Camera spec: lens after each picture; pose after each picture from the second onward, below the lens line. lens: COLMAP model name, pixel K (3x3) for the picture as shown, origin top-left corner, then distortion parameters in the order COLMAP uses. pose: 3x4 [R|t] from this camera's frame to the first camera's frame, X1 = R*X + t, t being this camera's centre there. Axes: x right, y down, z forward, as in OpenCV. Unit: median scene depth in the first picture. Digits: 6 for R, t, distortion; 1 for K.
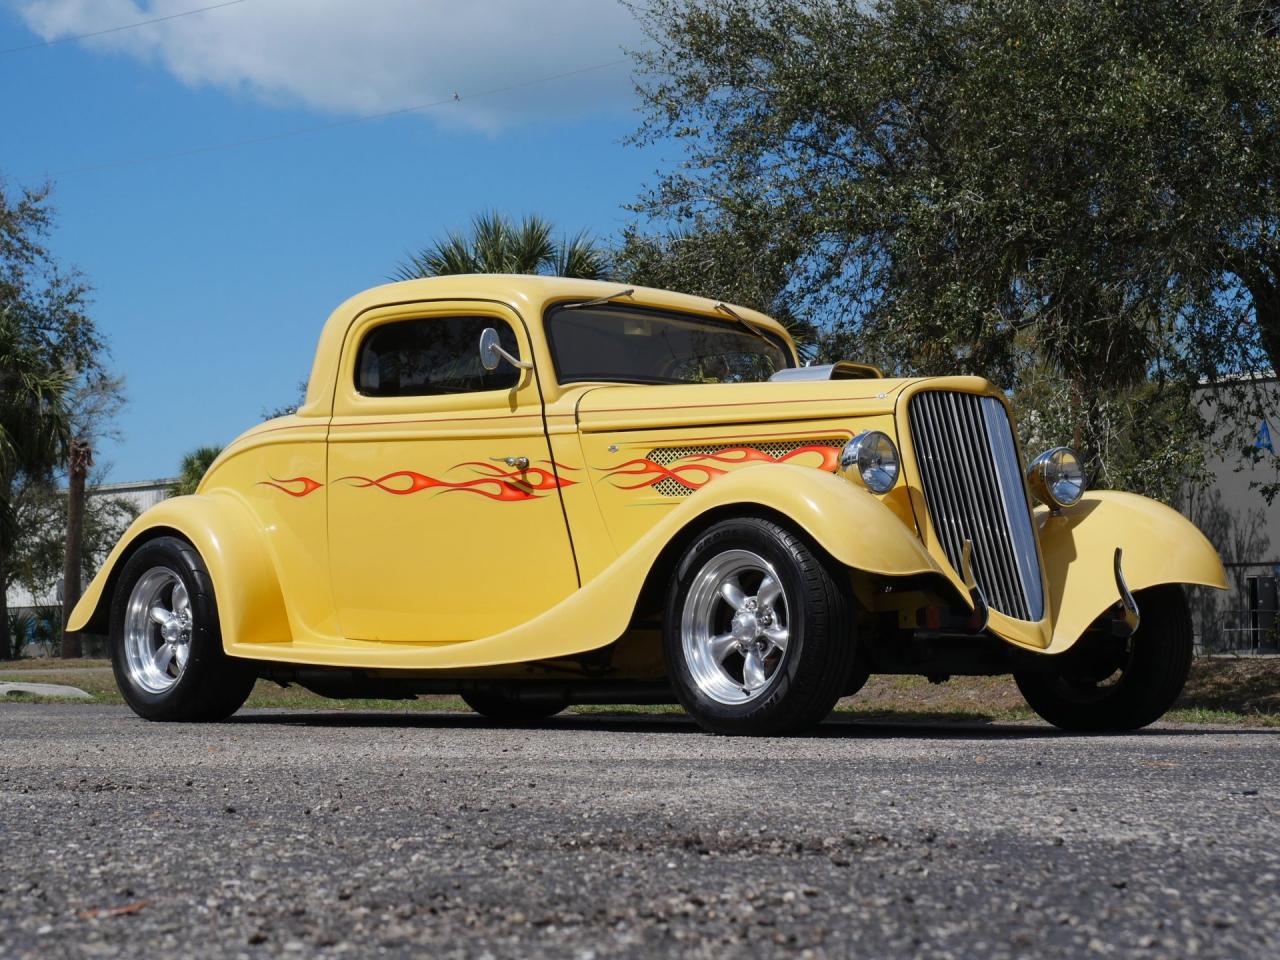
lens RADIAL K [[2563.0, 0, 640.0], [0, 2563.0, 480.0], [0, 0, 1]] dist [0.020590, 0.324574]
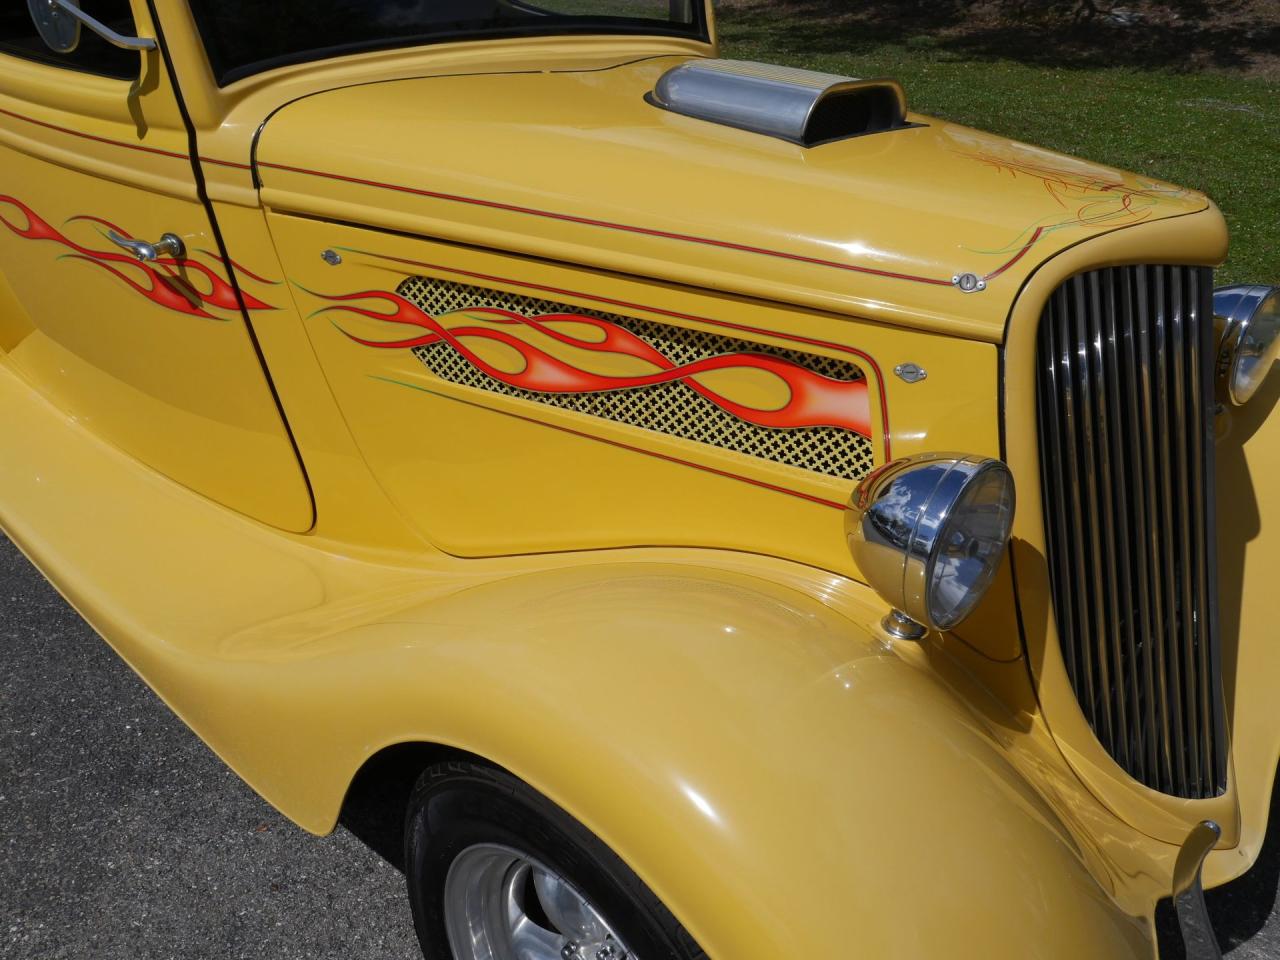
lens RADIAL K [[1090.9, 0, 642.4], [0, 1090.9, 472.0], [0, 0, 1]] dist [-0.018381, 0.002110]
pose [[0.998545, -0.007599, 0.053391, 0.035591], [-0.021823, 0.848406, 0.528896, -0.085285], [-0.049316, -0.529291, 0.847006, 0.790380]]
